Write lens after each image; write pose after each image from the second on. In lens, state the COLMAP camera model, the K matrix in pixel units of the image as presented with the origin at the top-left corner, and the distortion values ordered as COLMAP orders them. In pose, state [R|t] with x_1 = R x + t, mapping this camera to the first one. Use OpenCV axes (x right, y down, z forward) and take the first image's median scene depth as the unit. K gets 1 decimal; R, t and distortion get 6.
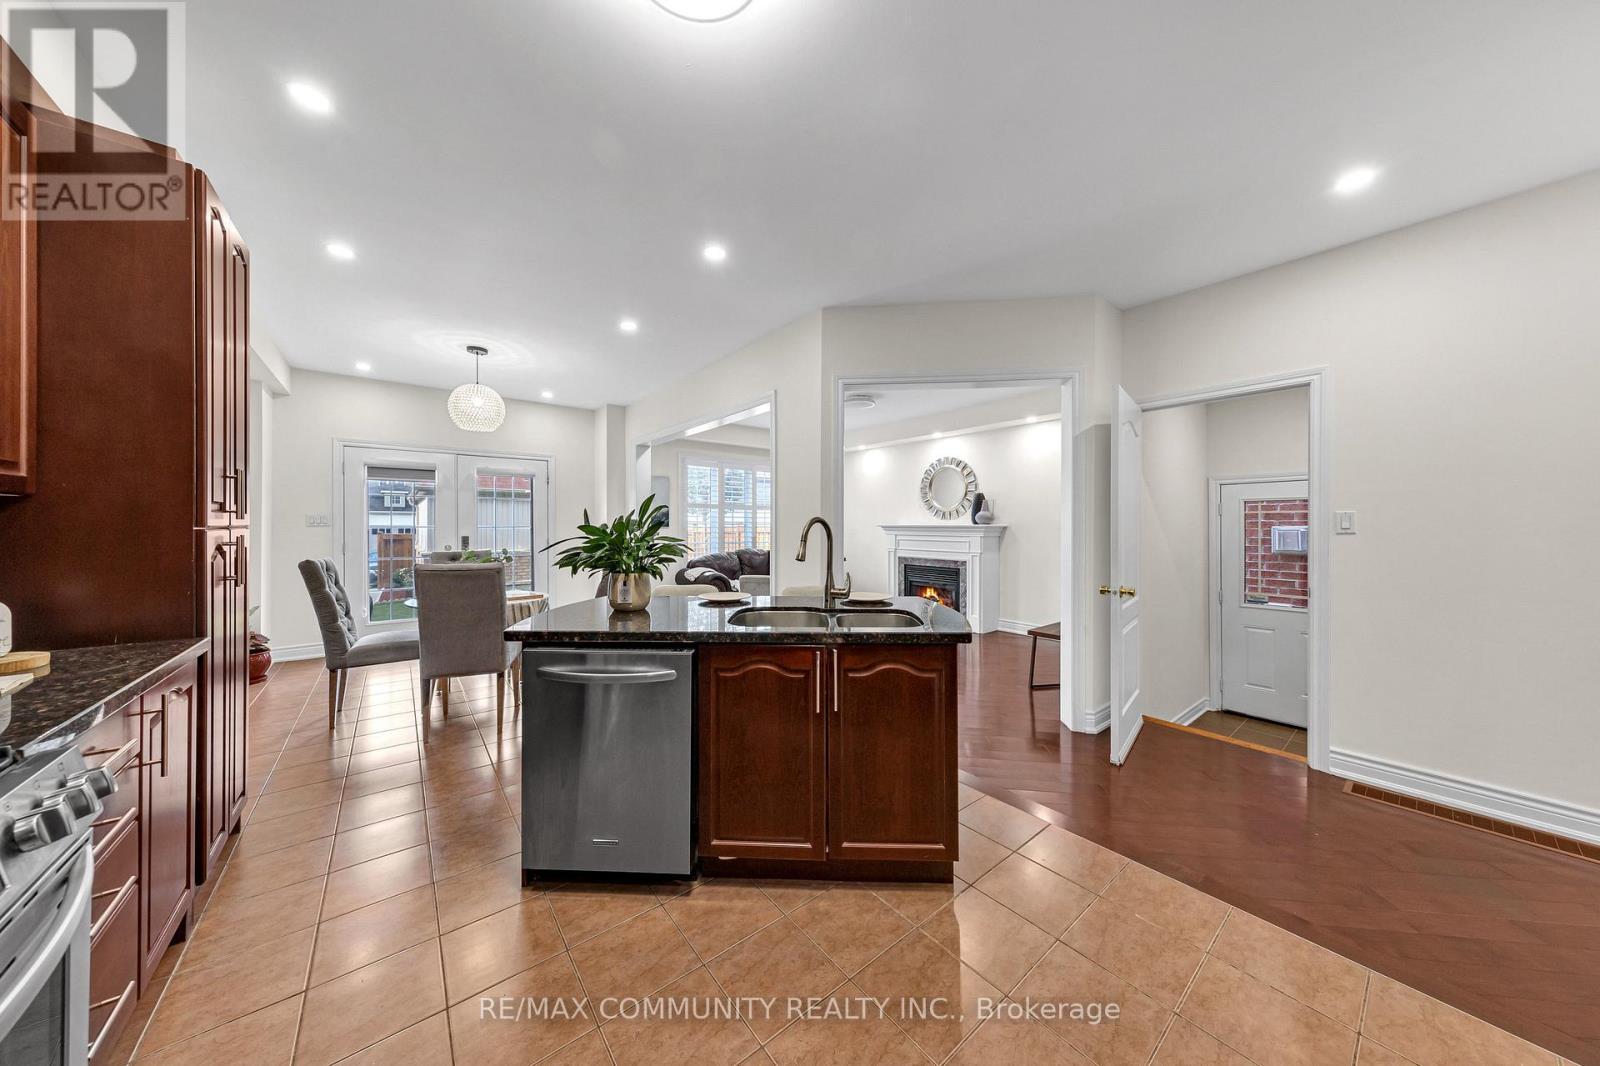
lens RADIAL K [[506.7, 0, 795.0], [0, 506.7, 528.4], [0, 0, 1]] dist [0.008433, -0.000001]
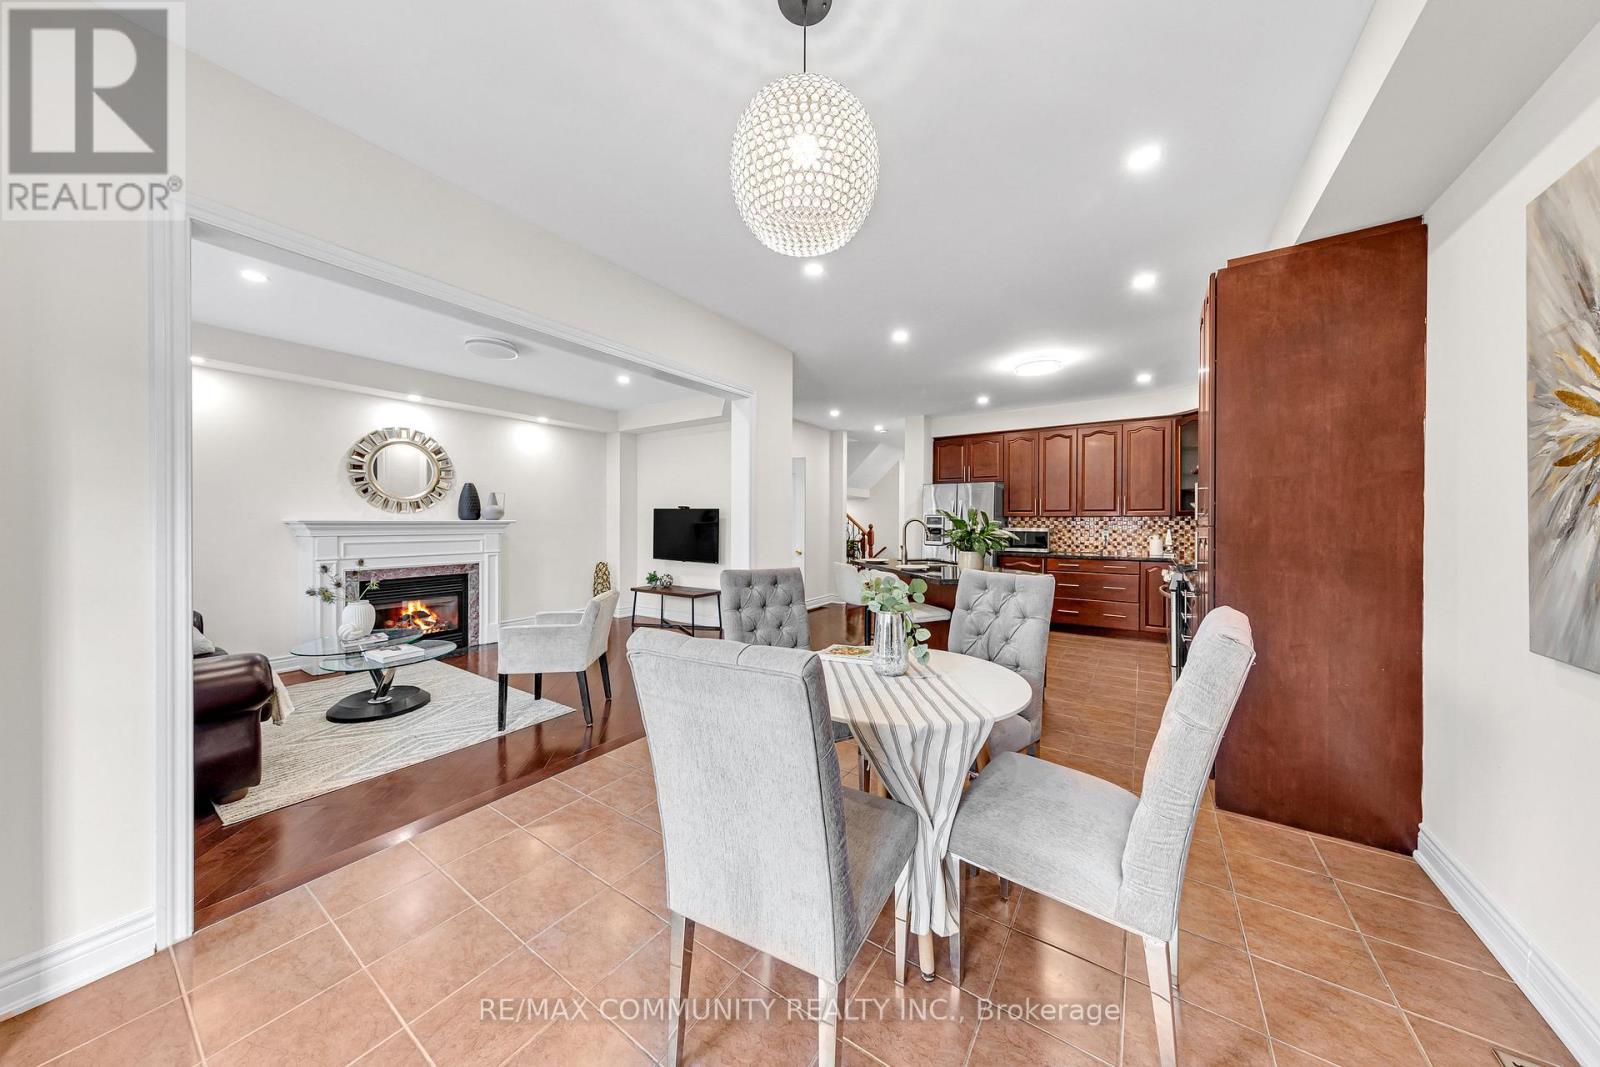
lens RADIAL K [[507.7, 0, 800.1], [0, 507.7, 525.2], [0, 0, 1]] dist [0.006800, -0.000022]
pose [[-0.307251, -0.007777, 0.951597, -0.635083], [0.006134, 0.999930, 0.010152, -0.004199], [-0.951609, 0.008957, -0.307181, 0.746981]]
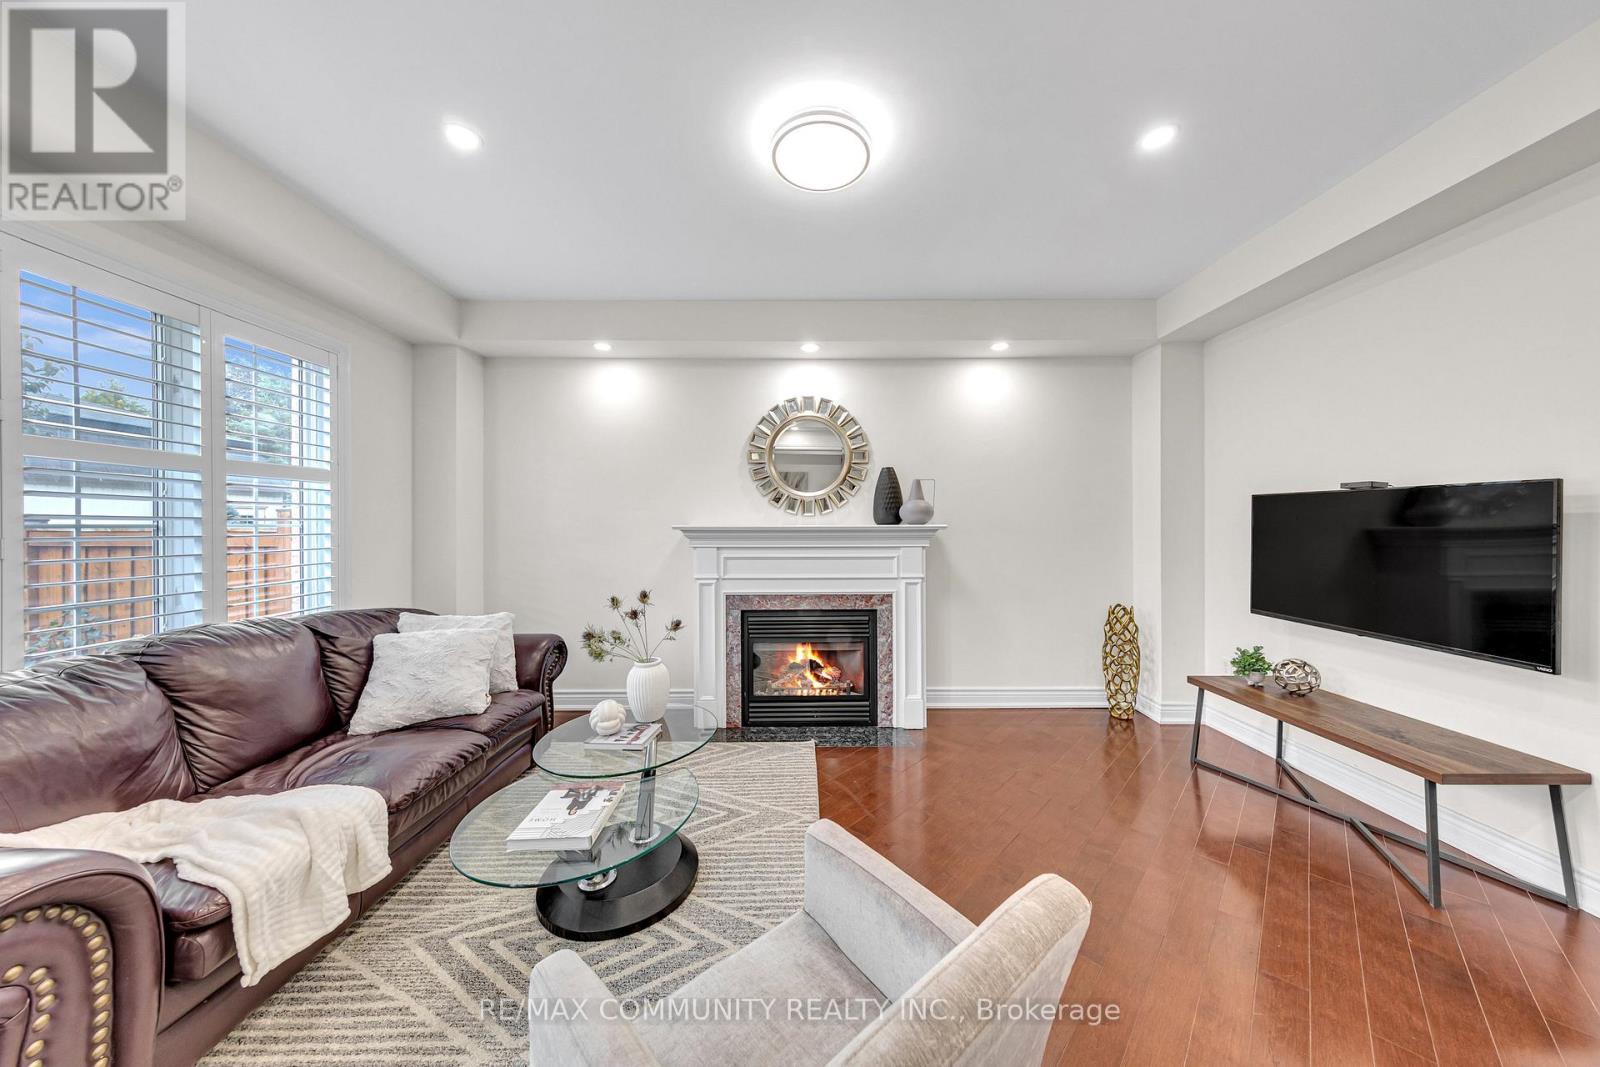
lens RADIAL K [[507.7, 0, 800.1], [0, 507.7, 525.2], [0, 0, 1]] dist [0.006800, -0.000022]
pose [[0.620778, -0.003733, 0.783978, -0.130710], [0.010247, 0.999942, -0.003352, -0.005741], [-0.783919, 0.010114, 0.620780, 0.745769]]
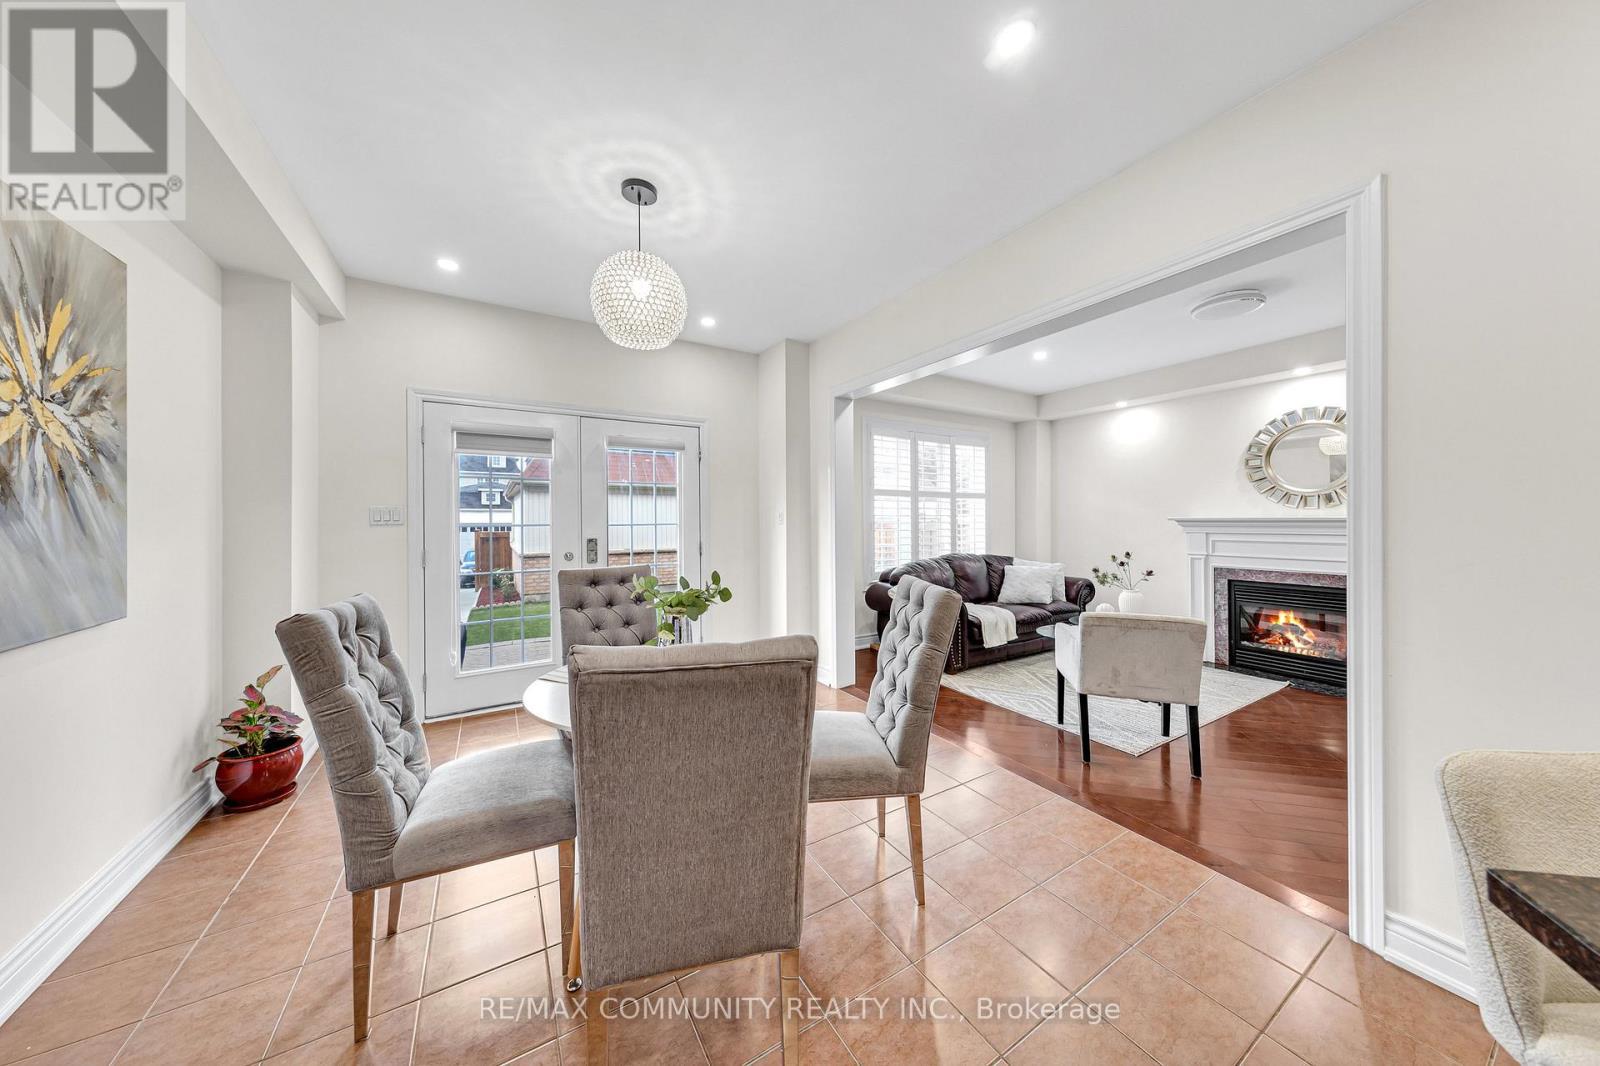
lens RADIAL K [[507.7, 0, 800.1], [0, 507.7, 524.7], [0, 0, 1]] dist [0.006800, -0.000022]
pose [[0.992895, -0.005643, -0.118858, -0.269815], [0.005882, 0.999981, 0.001661, -0.002180], [0.118846, -0.002349, 0.992910, 0.335910]]
